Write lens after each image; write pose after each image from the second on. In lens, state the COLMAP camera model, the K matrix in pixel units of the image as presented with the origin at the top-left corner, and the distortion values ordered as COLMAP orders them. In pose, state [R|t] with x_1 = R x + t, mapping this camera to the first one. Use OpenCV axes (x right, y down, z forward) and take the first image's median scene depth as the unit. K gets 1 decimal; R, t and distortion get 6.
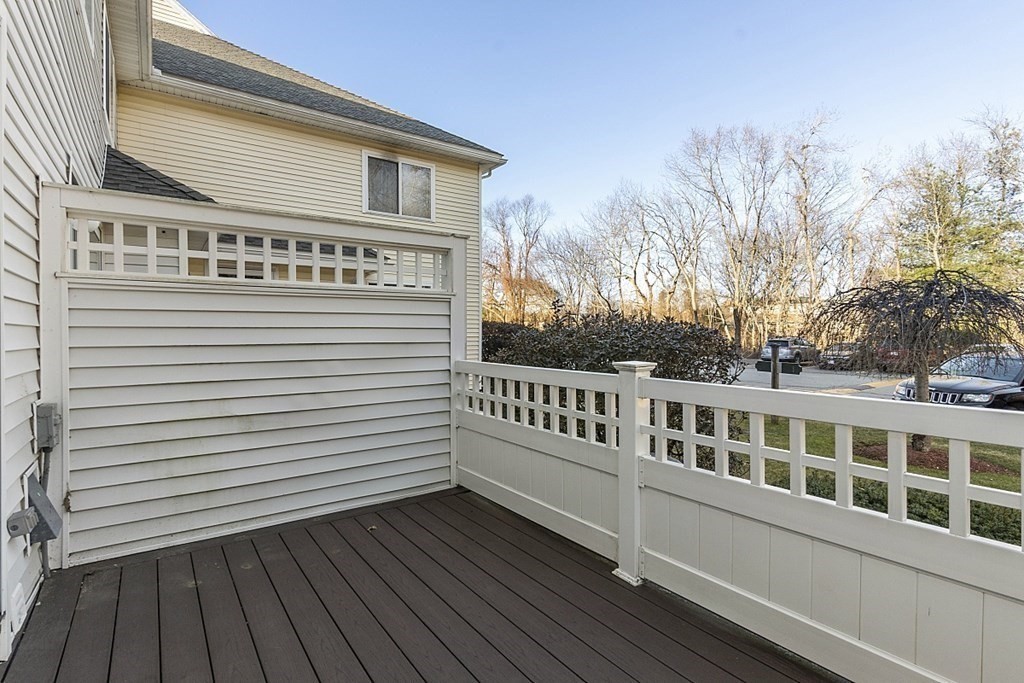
lens RADIAL K [[505.8, 0, 511.7], [0, 505.8, 332.7], [0, 0, 1]] dist [-0.001326, -0.000425]
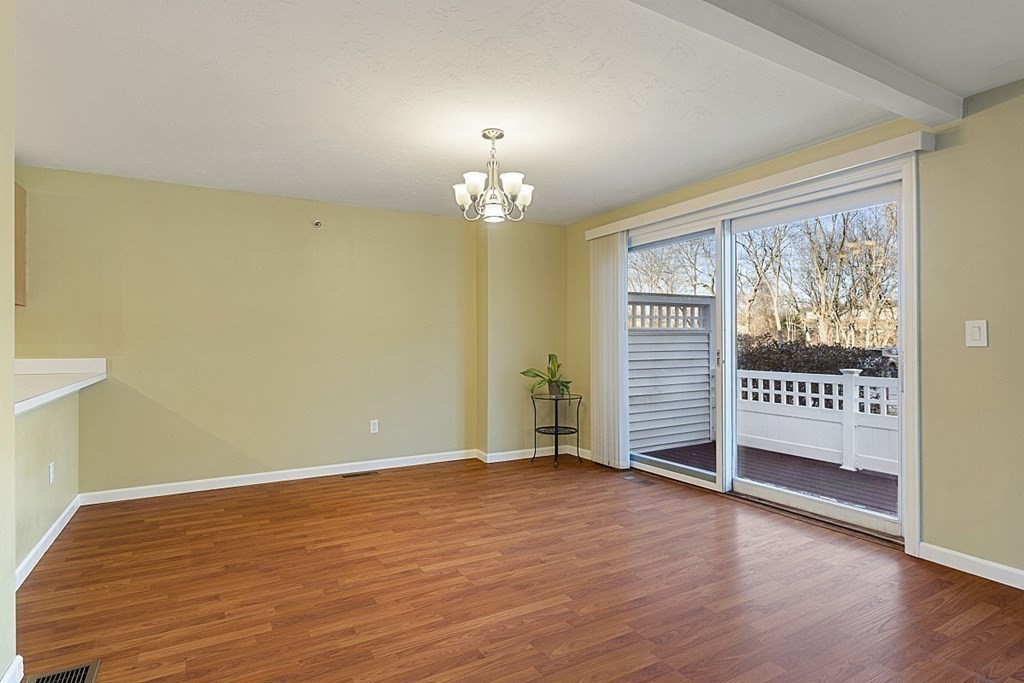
lens RADIAL K [[530.8, 0, 512.0], [0, 530.8, 339.9], [0, 0, 1]] dist [-0.000234, 0.000146]
pose [[0.995512, -0.006589, -0.094407, -0.667915], [0.006478, 0.999978, -0.001487, -0.049677], [0.094415, 0.000868, 0.995533, -0.944190]]
